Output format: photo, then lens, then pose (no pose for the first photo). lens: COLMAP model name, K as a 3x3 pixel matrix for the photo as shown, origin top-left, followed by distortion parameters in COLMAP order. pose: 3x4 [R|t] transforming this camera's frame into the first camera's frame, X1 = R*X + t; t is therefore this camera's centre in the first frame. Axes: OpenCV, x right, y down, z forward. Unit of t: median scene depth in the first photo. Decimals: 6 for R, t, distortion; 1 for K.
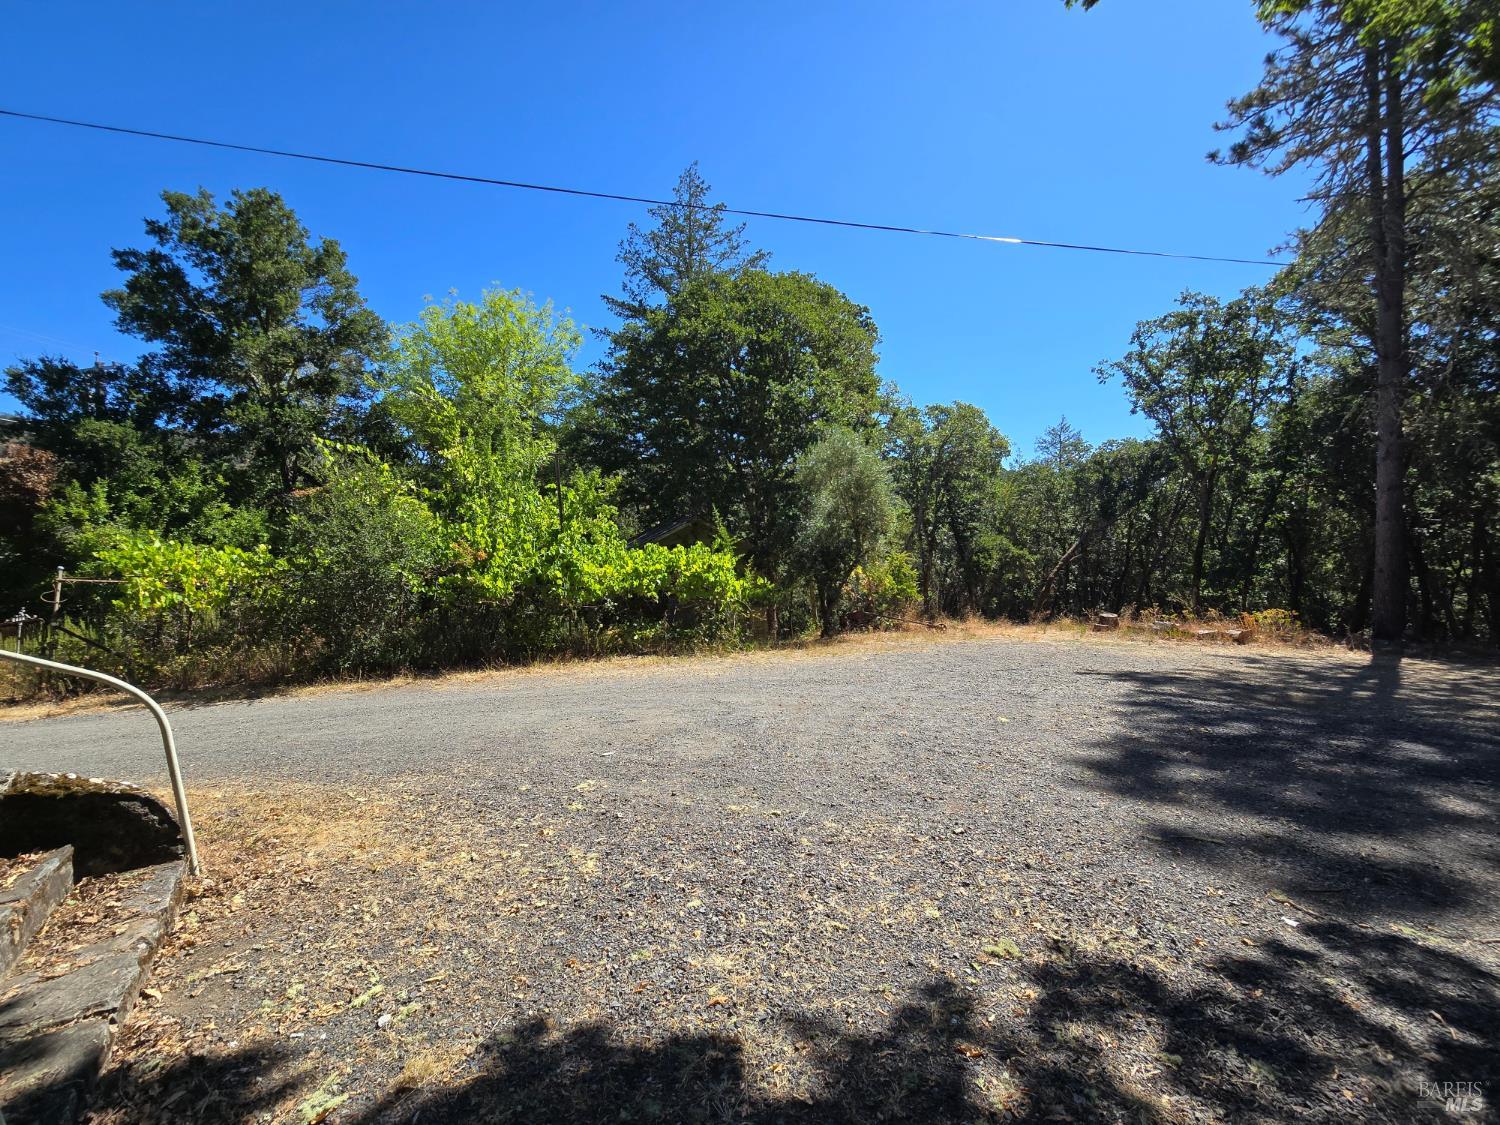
lens RADIAL K [[598.7, 0, 750.6], [0, 598.7, 556.6], [0, 0, 1]] dist [-0.001214, 0.000001]
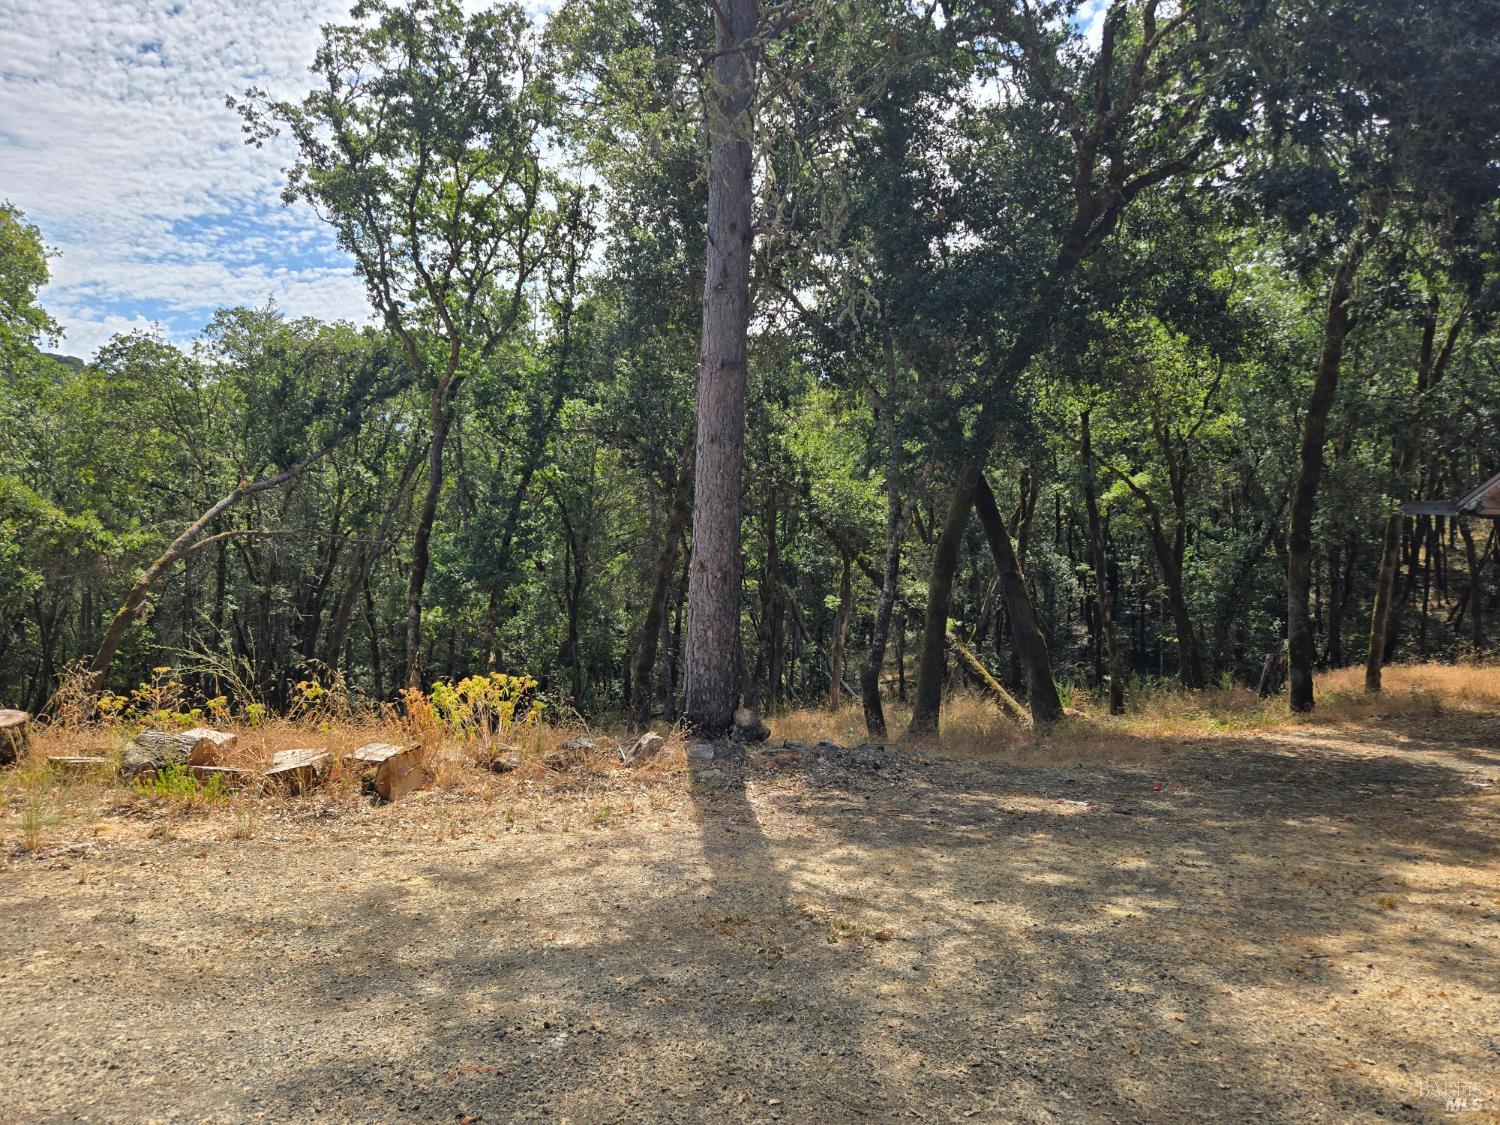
lens RADIAL K [[1018.1, 0, 750.8], [0, 1018.1, 562.1], [0, 0, 1]] dist [0.066460, -0.048304]
pose [[0.618582, 0.034134, 0.784979, 0.231009], [-0.042010, 0.999064, -0.010339, 0.010364], [-0.784597, -0.026582, 0.619437, 0.236294]]
